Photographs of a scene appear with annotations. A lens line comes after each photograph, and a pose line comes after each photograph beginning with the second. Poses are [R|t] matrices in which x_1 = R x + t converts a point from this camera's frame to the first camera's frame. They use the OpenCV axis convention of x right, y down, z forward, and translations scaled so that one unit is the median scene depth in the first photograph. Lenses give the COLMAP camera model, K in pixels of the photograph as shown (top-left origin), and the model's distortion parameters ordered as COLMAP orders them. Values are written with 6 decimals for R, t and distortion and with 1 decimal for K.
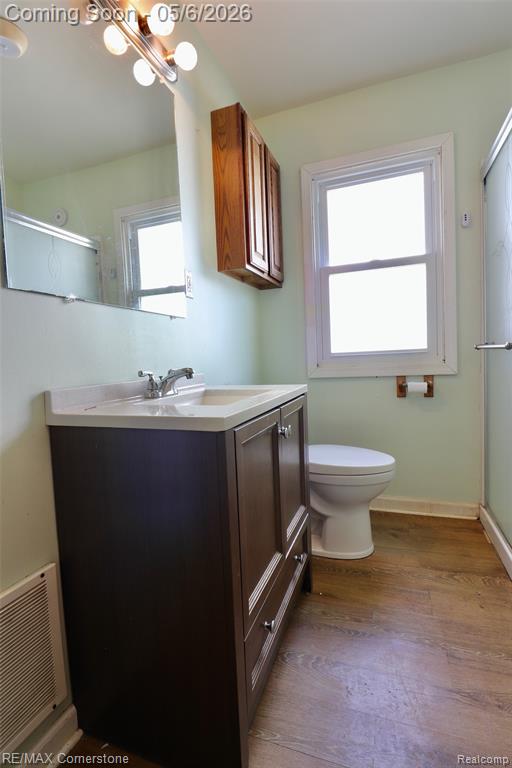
lens RADIAL K [[358.6, 0, 255.5], [0, 358.6, 381.9], [0, 0, 1]] dist [-0.011752, -0.006374]
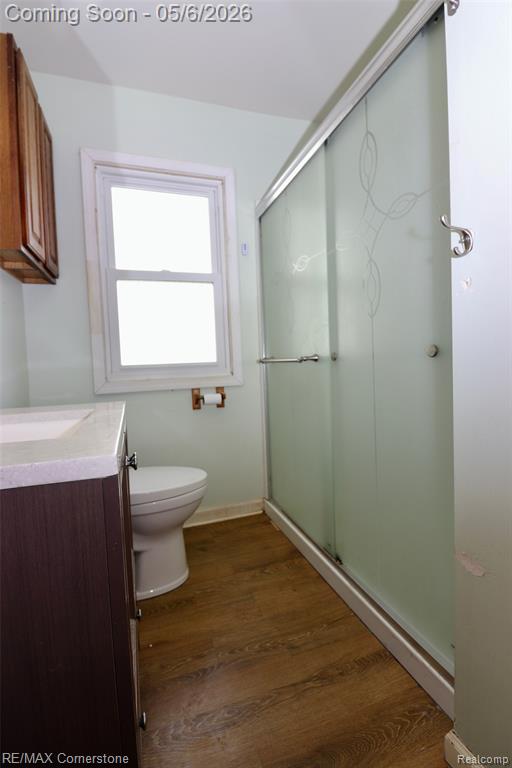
lens RADIAL K [[358.6, 0, 257.6], [0, 358.6, 380.7], [0, 0, 1]] dist [-0.011752, -0.006374]
pose [[0.769257, -0.017702, 0.638694, -0.119700], [0.044486, 0.998674, -0.025900, -0.004818], [-0.637388, 0.048337, 0.769025, 0.120779]]
